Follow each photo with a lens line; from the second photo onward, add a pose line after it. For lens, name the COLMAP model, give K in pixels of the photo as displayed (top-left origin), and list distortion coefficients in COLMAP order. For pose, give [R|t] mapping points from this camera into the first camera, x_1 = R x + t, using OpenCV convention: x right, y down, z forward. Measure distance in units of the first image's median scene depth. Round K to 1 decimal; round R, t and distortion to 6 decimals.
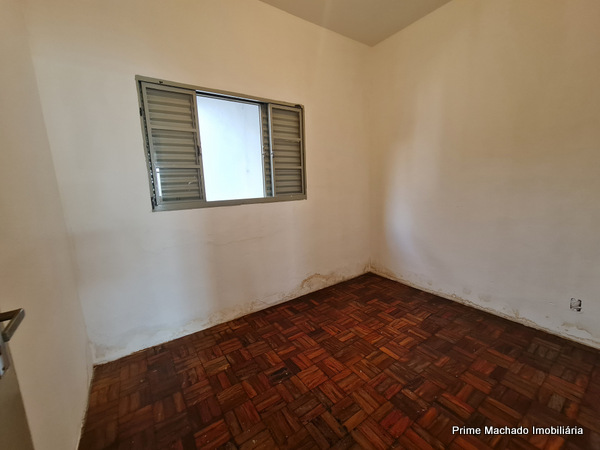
lens RADIAL K [[245.3, 0, 301.6], [0, 245.3, 224.4], [0, 0, 1]] dist [-0.006310, 0.001118]
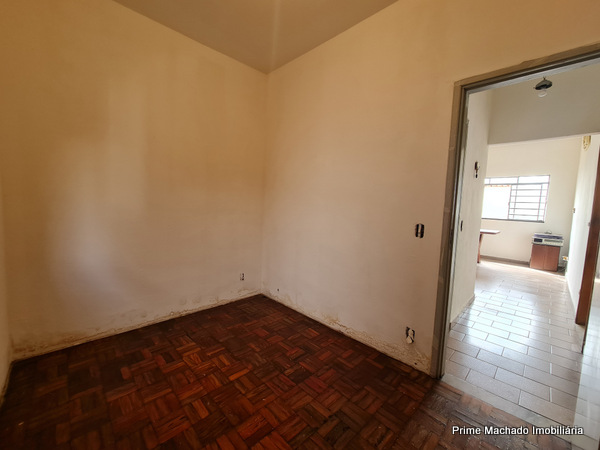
lens RADIAL K [[245.3, 0, 300.5], [0, 245.3, 225.5], [0, 0, 1]] dist [-0.006310, 0.001118]
pose [[-0.163488, -0.056419, 0.984931, -0.527959], [0.130039, 0.988420, 0.078204, -0.091187], [-0.977937, 0.140865, -0.154258, 0.723282]]
